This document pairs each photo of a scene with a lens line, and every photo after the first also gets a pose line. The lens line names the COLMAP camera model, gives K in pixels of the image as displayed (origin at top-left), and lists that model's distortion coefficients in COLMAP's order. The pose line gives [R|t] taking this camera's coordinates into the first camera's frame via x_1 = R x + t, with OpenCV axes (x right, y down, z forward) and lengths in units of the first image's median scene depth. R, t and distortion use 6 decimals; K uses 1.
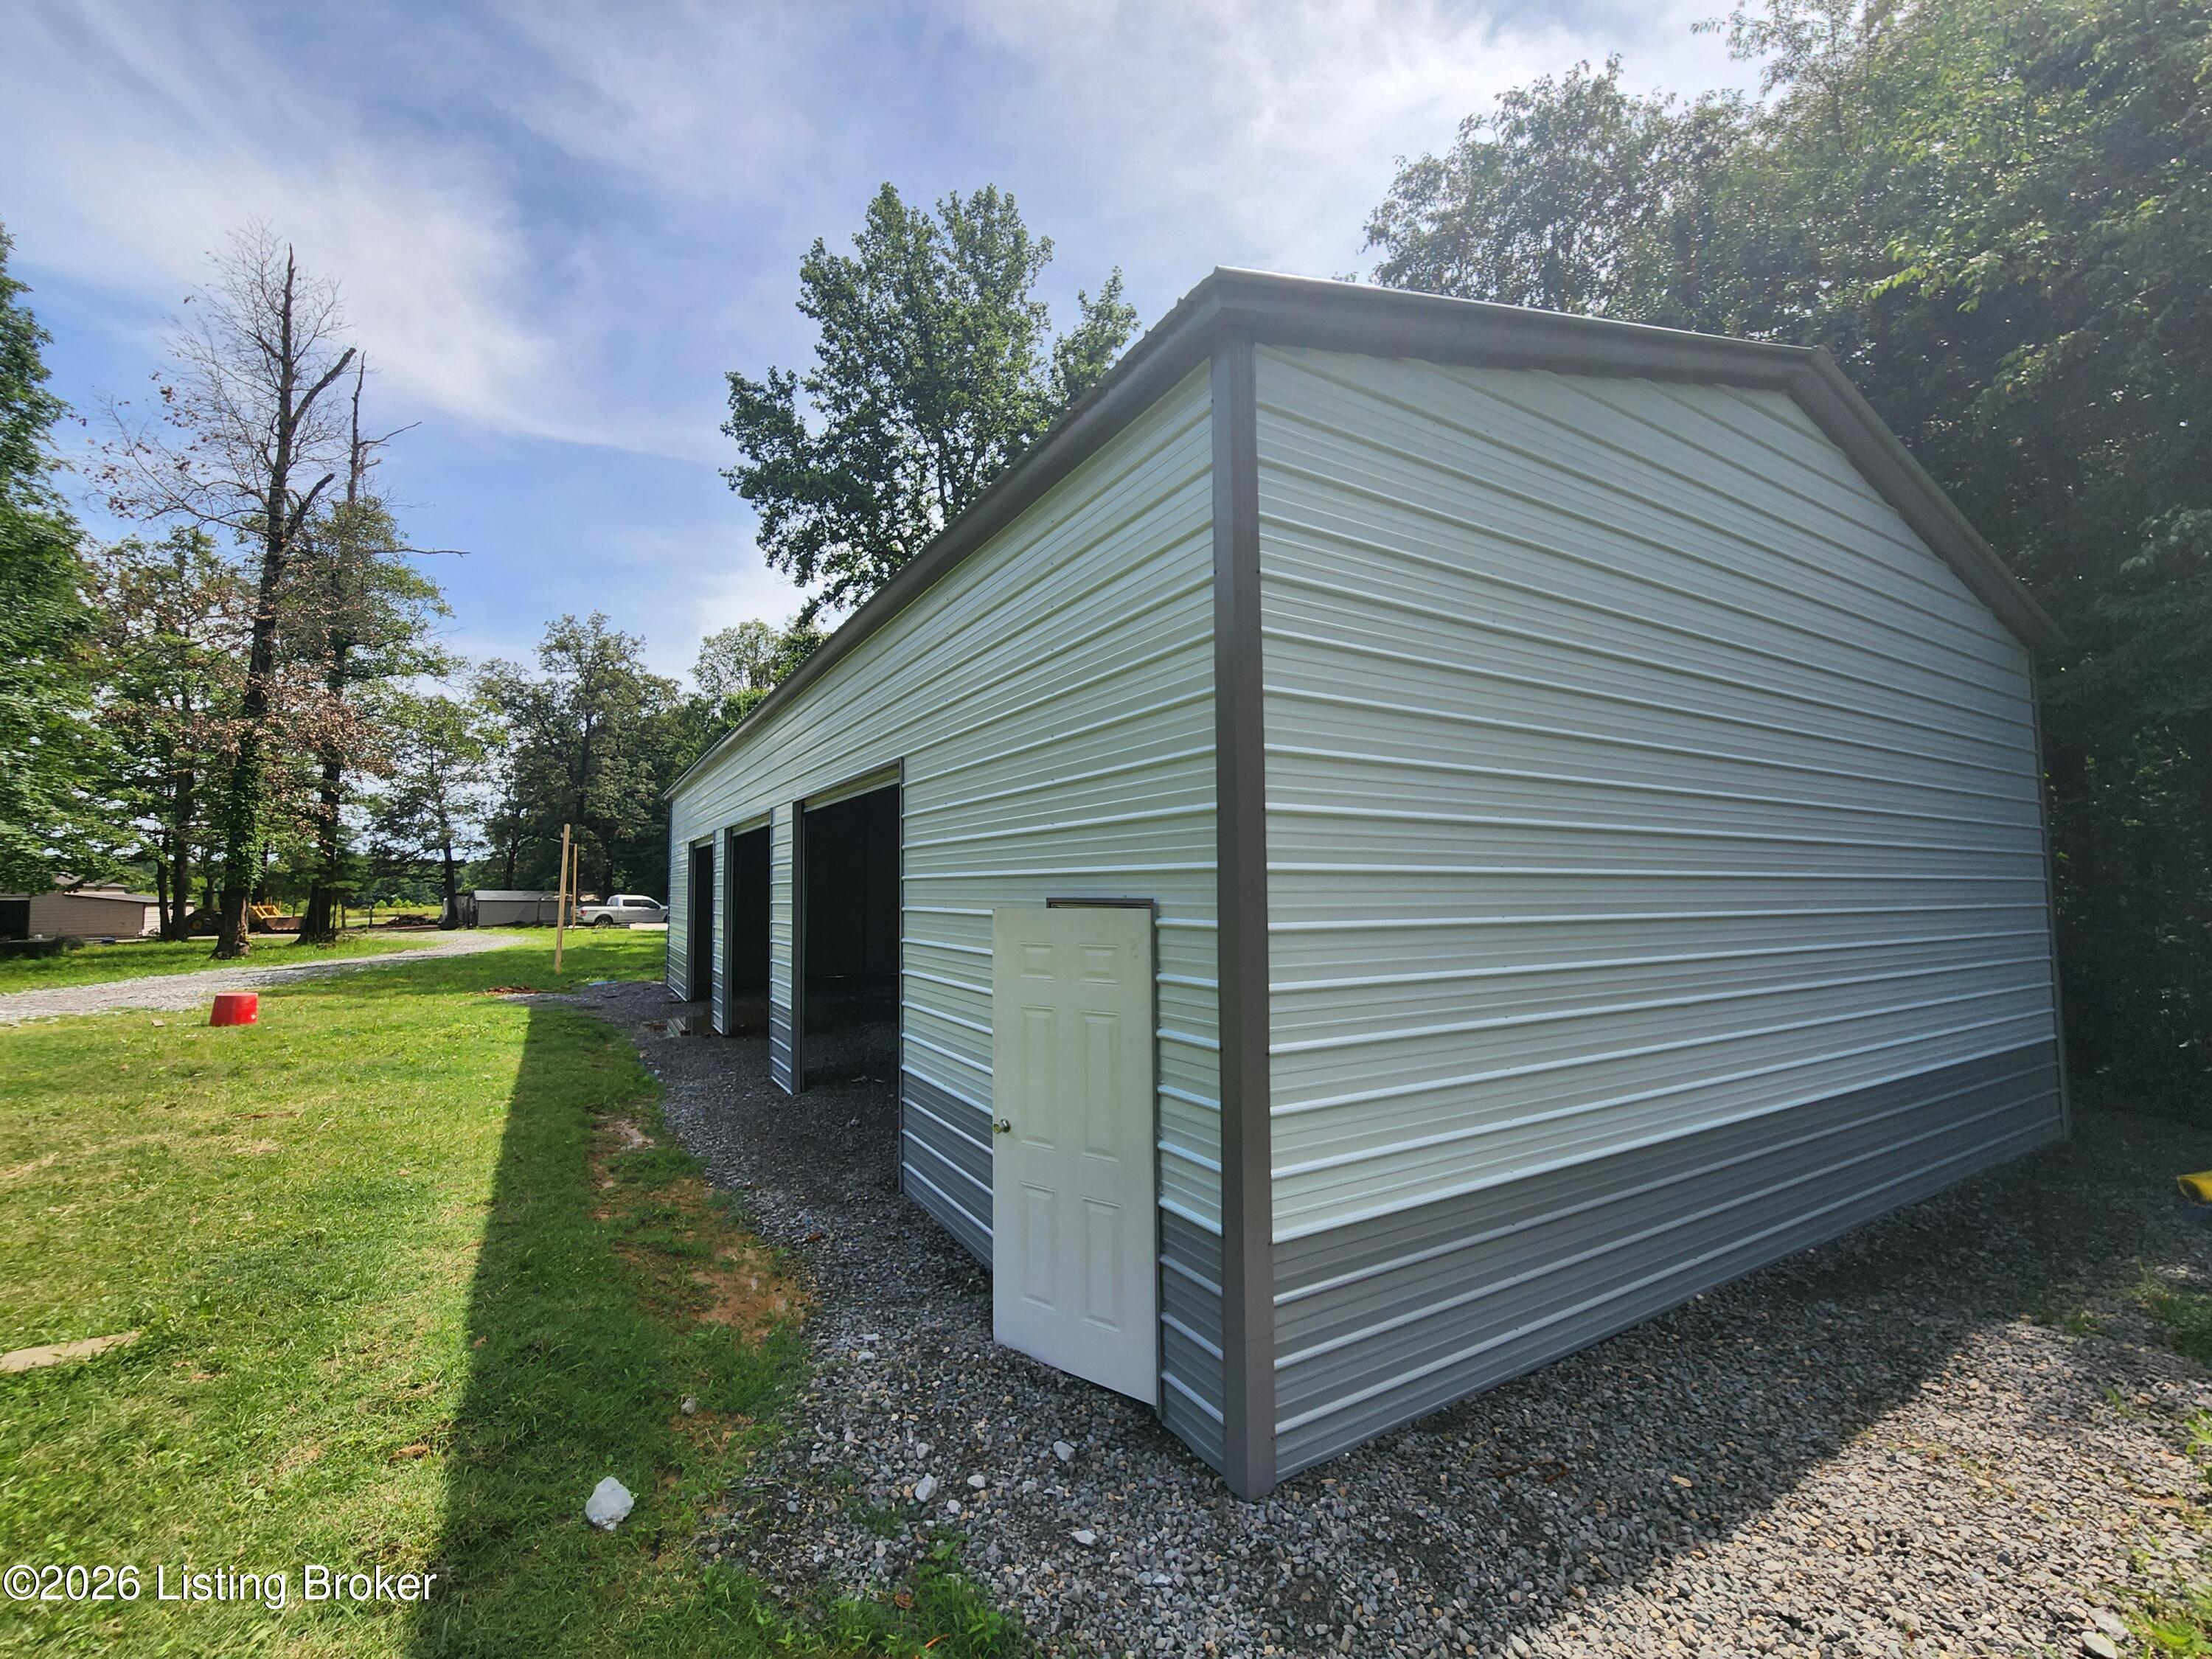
lens RADIAL K [[904.6, 0, 1107.9], [0, 904.6, 834.0], [0, 0, 1]] dist [0.002149, 0.000765]
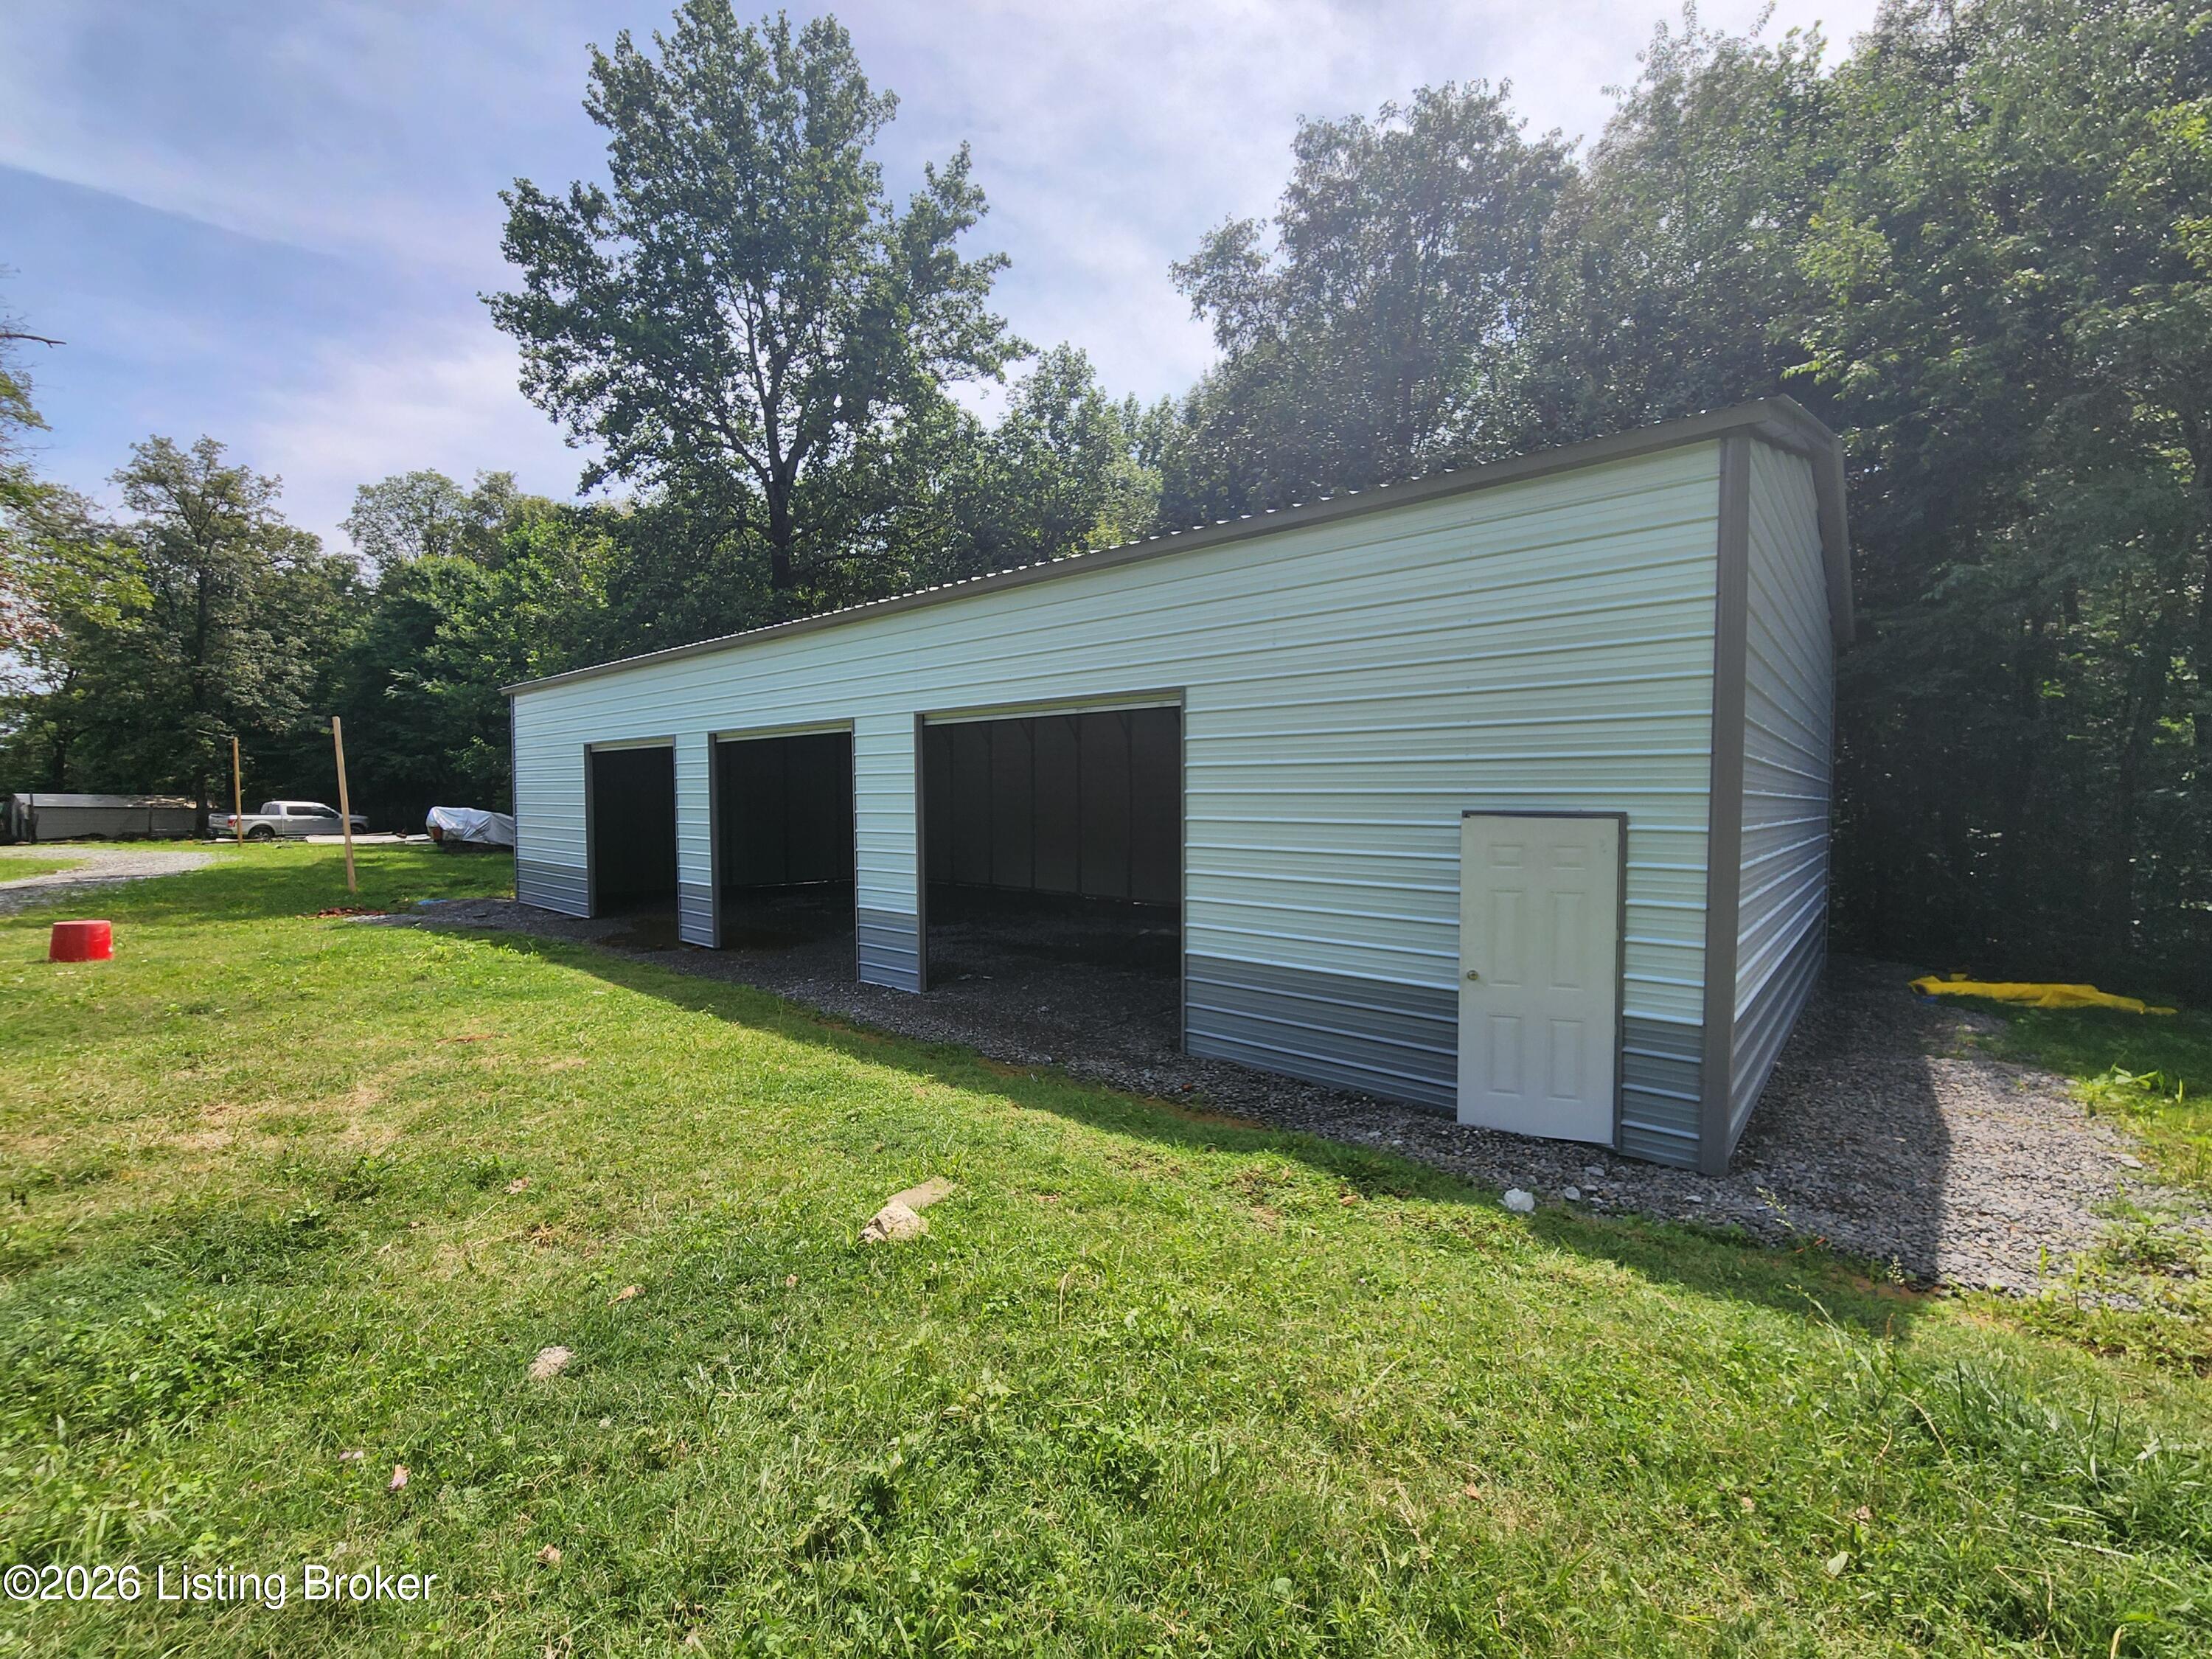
lens RADIAL K [[904.6, 0, 1107.6], [0, 904.6, 834.1], [0, 0, 1]] dist [0.002149, 0.000765]
pose [[0.952284, -0.004714, 0.305178, -0.142713], [-0.025728, 0.995082, 0.095654, -0.001261], [-0.304128, -0.098942, 0.947479, -0.015810]]
